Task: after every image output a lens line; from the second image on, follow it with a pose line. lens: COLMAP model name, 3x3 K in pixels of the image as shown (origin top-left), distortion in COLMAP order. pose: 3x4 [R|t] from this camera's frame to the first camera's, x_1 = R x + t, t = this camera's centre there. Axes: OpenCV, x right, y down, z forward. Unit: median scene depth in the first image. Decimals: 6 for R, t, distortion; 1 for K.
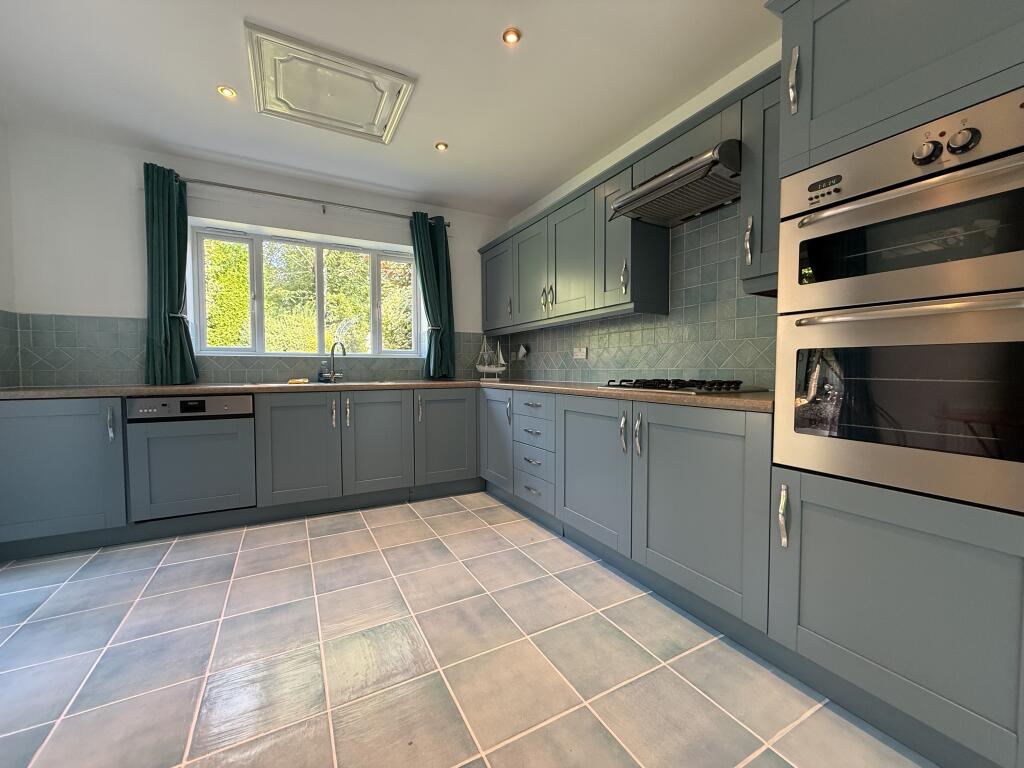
lens RADIAL K [[406.1, 0, 512.0], [0, 406.1, 384.0], [0, 0, 1]] dist [-0.002707, -0.000062]
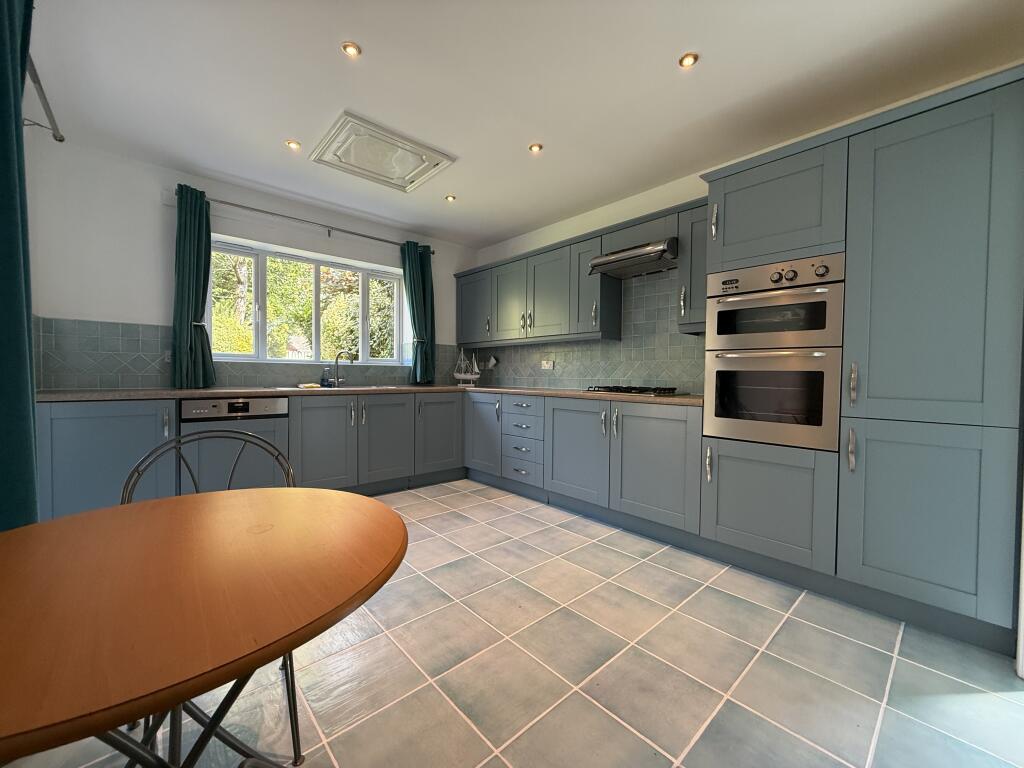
lens RADIAL K [[406.1, 0, 512.0], [0, 406.1, 384.0], [0, 0, 1]] dist [-0.002707, -0.000062]
pose [[0.972217, 0.007780, 0.233950, -0.287735], [-0.004643, 0.999892, -0.013954, 0.001772], [-0.234034, 0.012480, 0.972148, -0.258714]]
